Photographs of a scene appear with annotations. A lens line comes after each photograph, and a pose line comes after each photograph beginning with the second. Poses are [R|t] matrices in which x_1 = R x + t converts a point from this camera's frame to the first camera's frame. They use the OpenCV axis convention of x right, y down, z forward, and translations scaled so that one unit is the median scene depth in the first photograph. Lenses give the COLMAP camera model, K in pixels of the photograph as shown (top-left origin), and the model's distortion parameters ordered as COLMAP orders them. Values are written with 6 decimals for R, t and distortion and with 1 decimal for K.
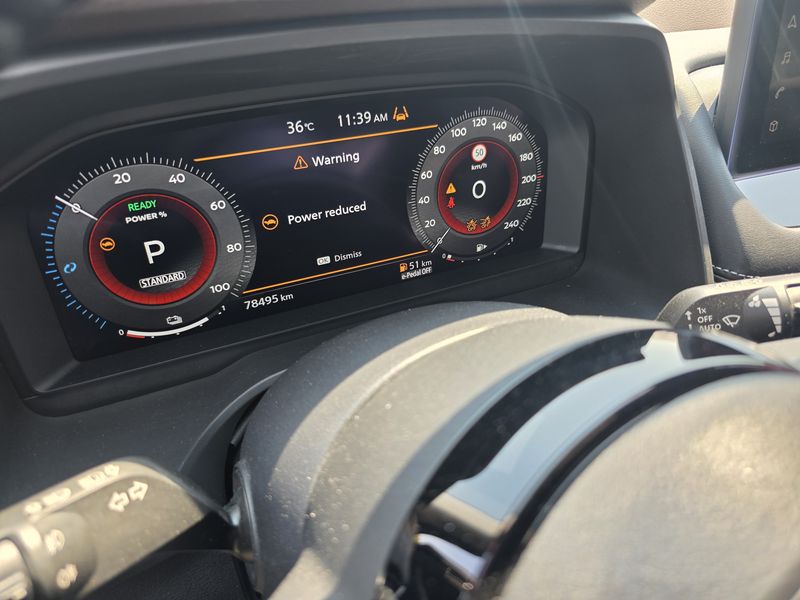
lens RADIAL K [[548.9, 0, 404.6], [0, 548.9, 301.5], [0, 0, 1]] dist [0.032430, -0.038386]
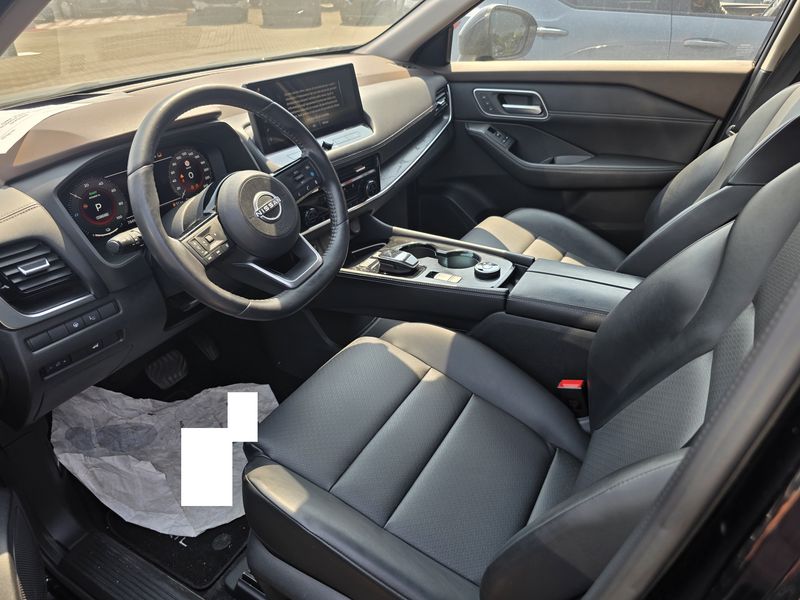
lens RADIAL K [[548.9, 0, 404.6], [0, 548.9, 301.5], [0, 0, 1]] dist [0.032430, -0.038386]
pose [[0.820897, -0.305797, 0.482302, -0.641951], [0.342732, 0.939354, 0.012242, 0.907902], [-0.456796, 0.155251, 0.875919, -2.326424]]
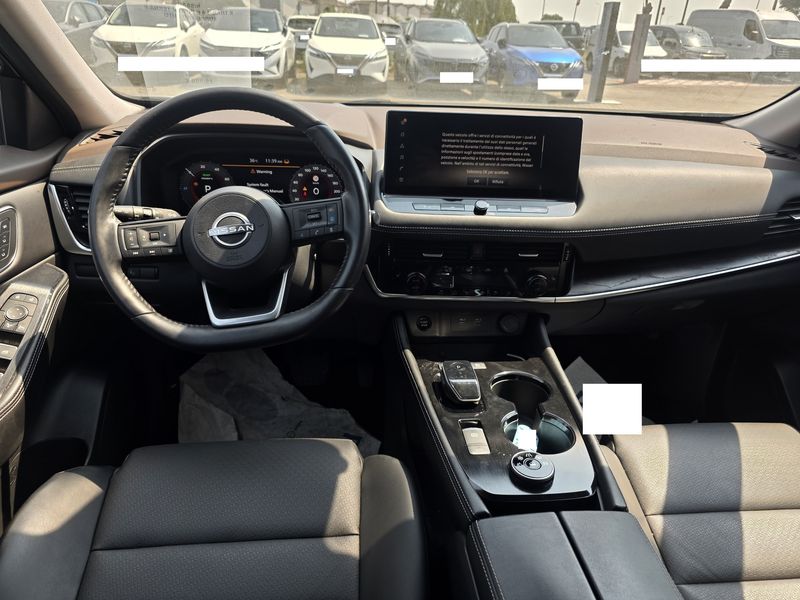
lens RADIAL K [[548.9, 0, 404.6], [0, 548.9, 301.5], [0, 0, 1]] dist [0.032430, -0.038386]
pose [[0.939568, 0.177714, -0.292627, 1.700062], [-0.224188, 0.965350, -0.133561, 0.713042], [0.258752, 0.191093, 0.946853, -1.684640]]
